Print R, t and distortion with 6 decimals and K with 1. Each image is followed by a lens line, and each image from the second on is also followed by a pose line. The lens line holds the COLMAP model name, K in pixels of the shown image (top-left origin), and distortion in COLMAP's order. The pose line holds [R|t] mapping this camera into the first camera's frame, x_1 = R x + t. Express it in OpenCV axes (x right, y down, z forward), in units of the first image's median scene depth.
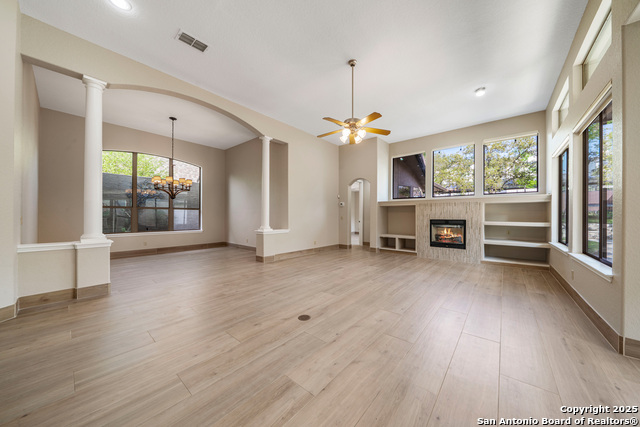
lens RADIAL K [[219.3, 0, 322.9], [0, 219.3, 216.2], [0, 0, 1]] dist [-0.002153, 0.000127]
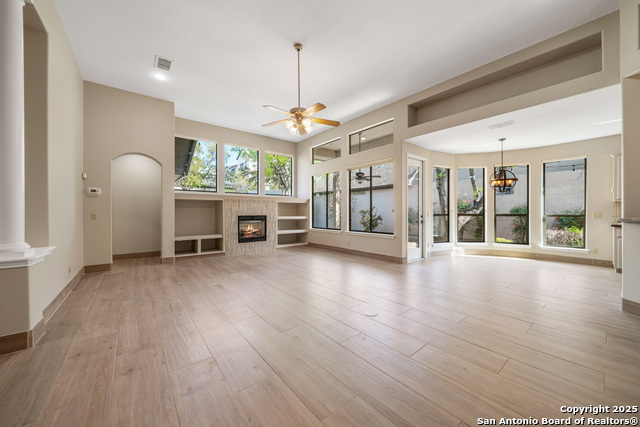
lens RADIAL K [[238.8, 0, 322.5], [0, 238.8, 213.6], [0, 0, 1]] dist [-0.003960, 0.000230]
pose [[0.189207, -0.008879, 0.981897, -0.547052], [0.003138, 0.999959, 0.008437, -0.003588], [-0.981932, 0.001484, 0.189227, 0.462639]]
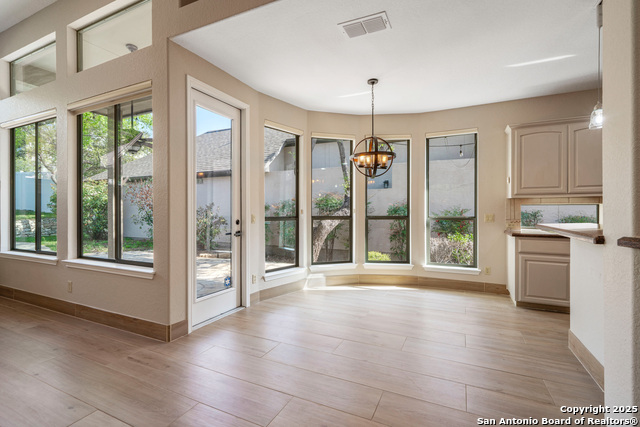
lens RADIAL K [[292.6, 0, 327.2], [0, 292.6, 212.7], [0, 0, 1]] dist [-0.002104, 0.000843]
pose [[-0.258871, -0.007756, 0.965881, -0.078495], [0.000561, 0.999966, 0.008180, -0.006903], [-0.965912, 0.002659, -0.258858, 0.204671]]
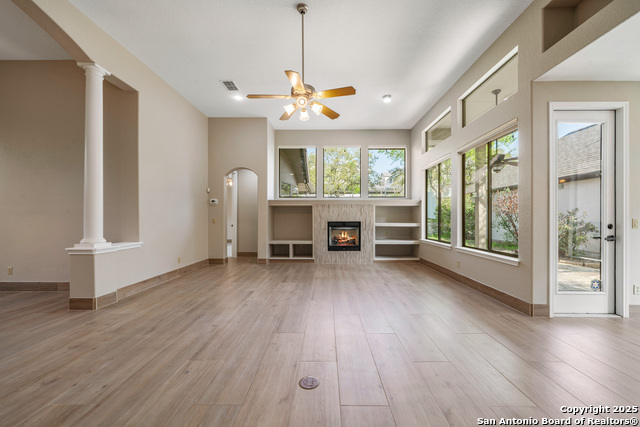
lens RADIAL K [[258.2, 0, 322.9], [0, 258.2, 218.5], [0, 0, 1]] dist [0.001131, 0.000123]
pose [[0.774978, -0.003989, 0.631975, -0.234528], [0.003422, 0.999992, 0.002115, -0.001375], [-0.631978, 0.000523, 0.774986, 0.187873]]
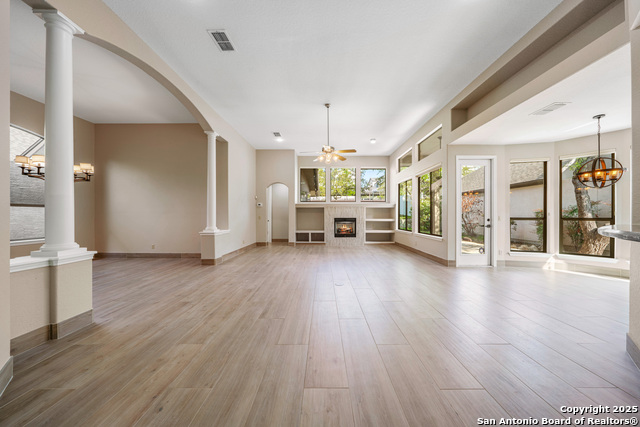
lens RADIAL K [[219.3, 0, 321.5], [0, 219.3, 216.9], [0, 0, 1]] dist [-0.002153, 0.000127]
pose [[0.771407, -0.007515, 0.636297, -0.511454], [0.004002, 0.999968, 0.006958, -0.002282], [-0.636329, -0.002821, 0.771413, -0.030085]]
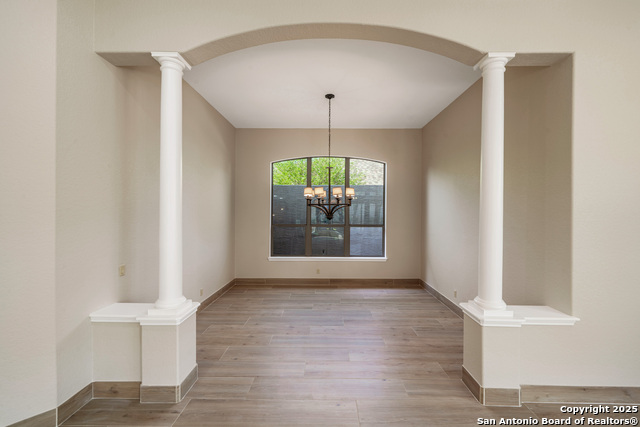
lens RADIAL K [[258.2, 0, 321.7], [0, 258.2, 214.9], [0, 0, 1]] dist [0.001131, 0.000123]
pose [[0.637598, 0.008215, -0.770325, -0.109247], [-0.004841, 0.999966, 0.006657, -0.102686], [0.770354, -0.000516, 0.637617, 0.512777]]
